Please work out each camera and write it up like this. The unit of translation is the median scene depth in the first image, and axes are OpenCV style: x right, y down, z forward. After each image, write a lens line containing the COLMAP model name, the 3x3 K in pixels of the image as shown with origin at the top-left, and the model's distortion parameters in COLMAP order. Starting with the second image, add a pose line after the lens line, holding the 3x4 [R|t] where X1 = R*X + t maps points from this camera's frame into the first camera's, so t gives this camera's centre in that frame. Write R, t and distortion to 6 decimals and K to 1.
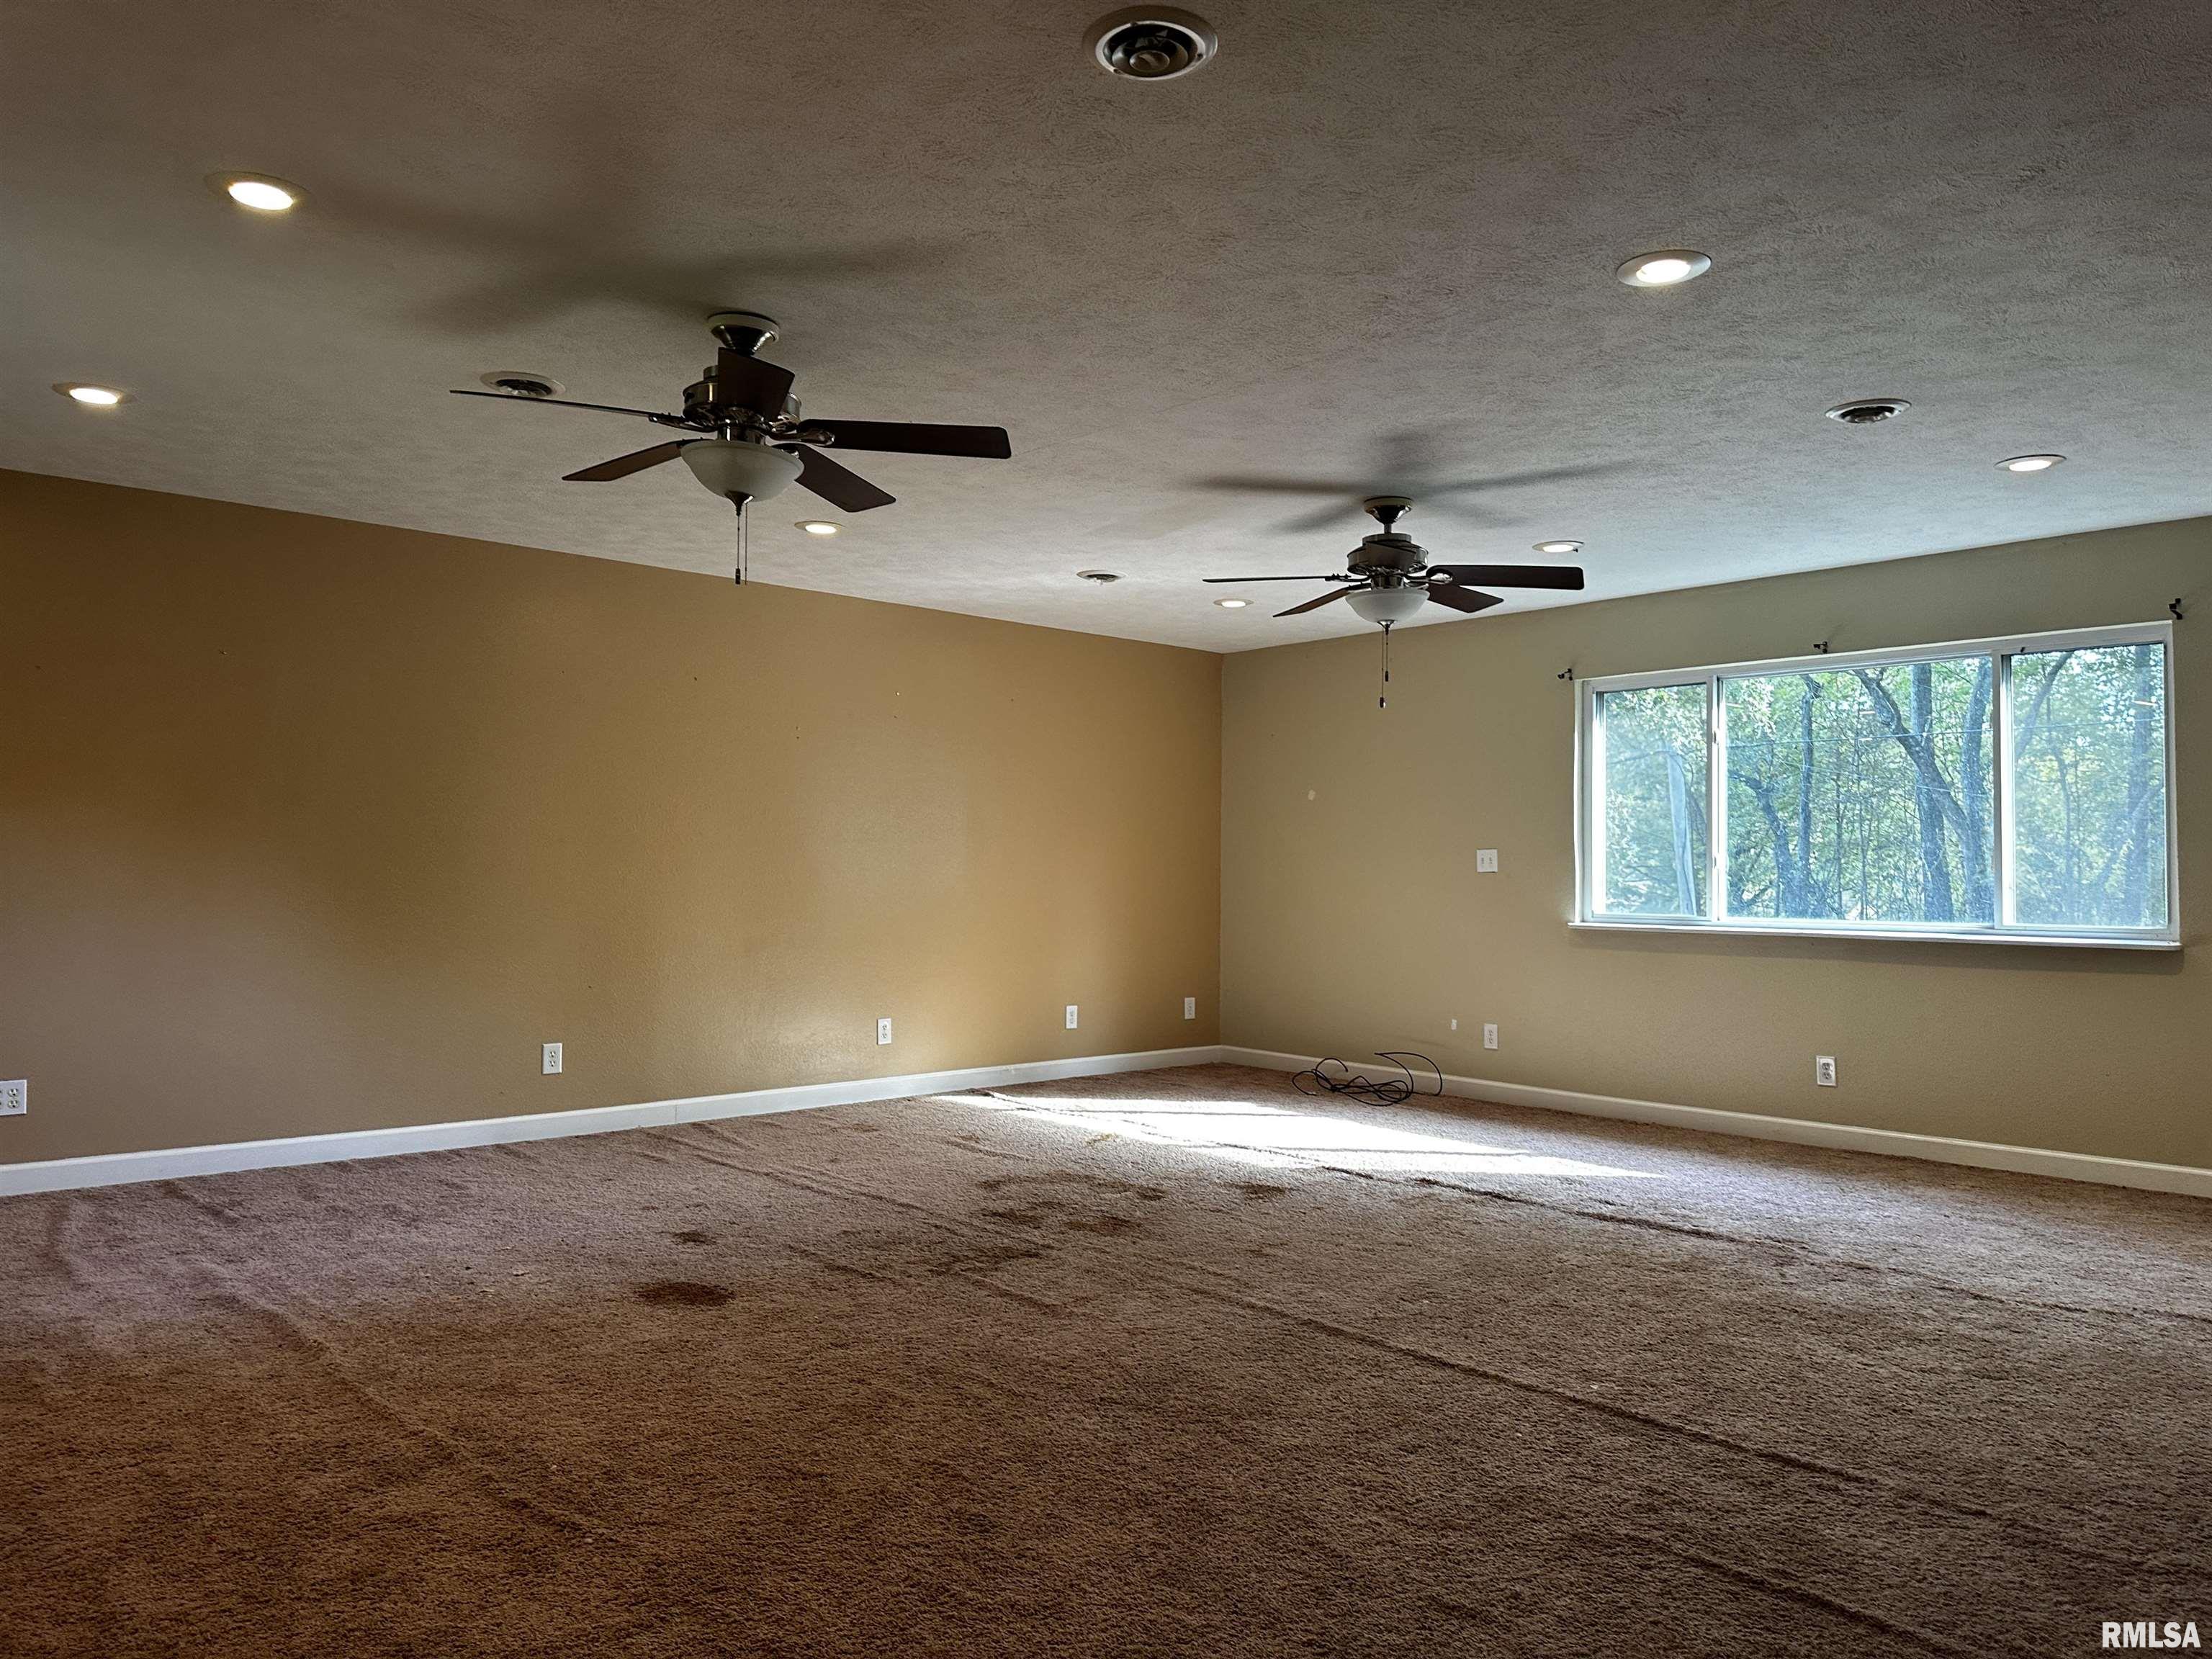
lens RADIAL K [[1549.9, 0, 1099.0], [0, 1549.9, 833.8], [0, 0, 1]] dist [0.079750, -0.100082]
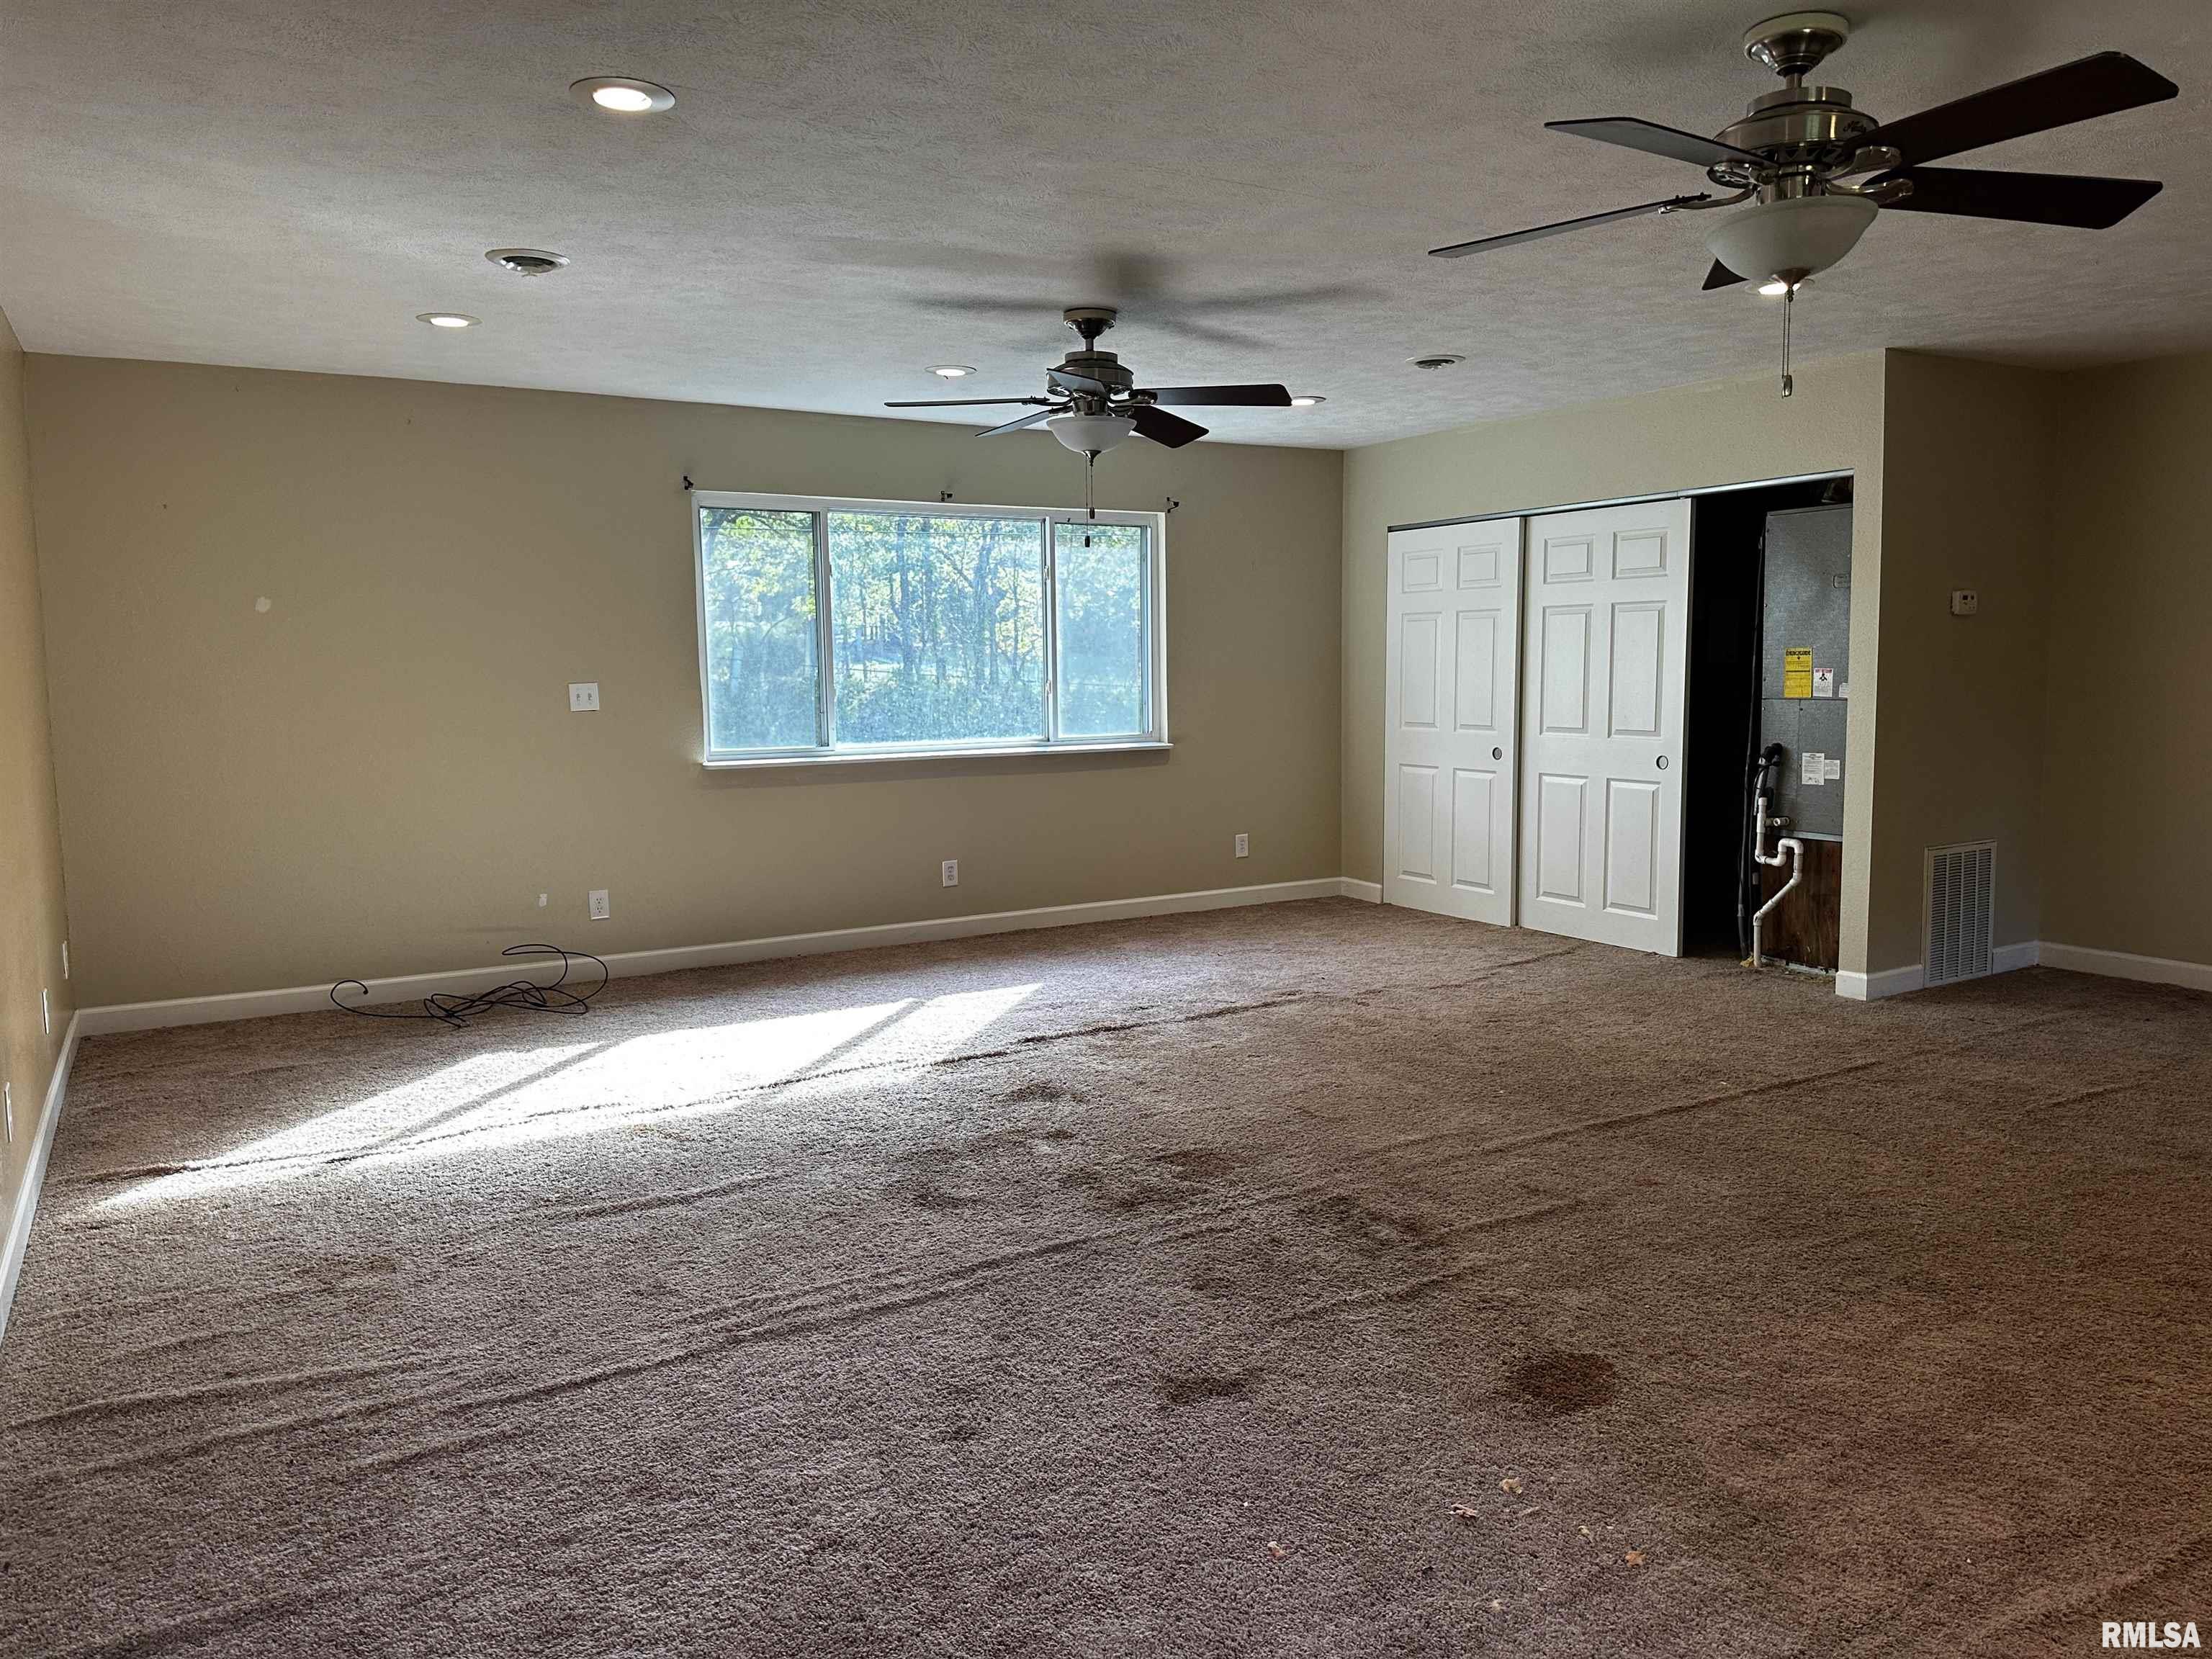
lens RADIAL K [[1549.9, 0, 1098.2], [0, 1549.9, 811.3], [0, 0, 1]] dist [0.079750, -0.100082]
pose [[0.193763, -0.111488, 0.974693, -0.610938], [-0.016018, 0.993030, 0.116769, -0.028308], [-0.980918, -0.038238, 0.190626, 0.676898]]
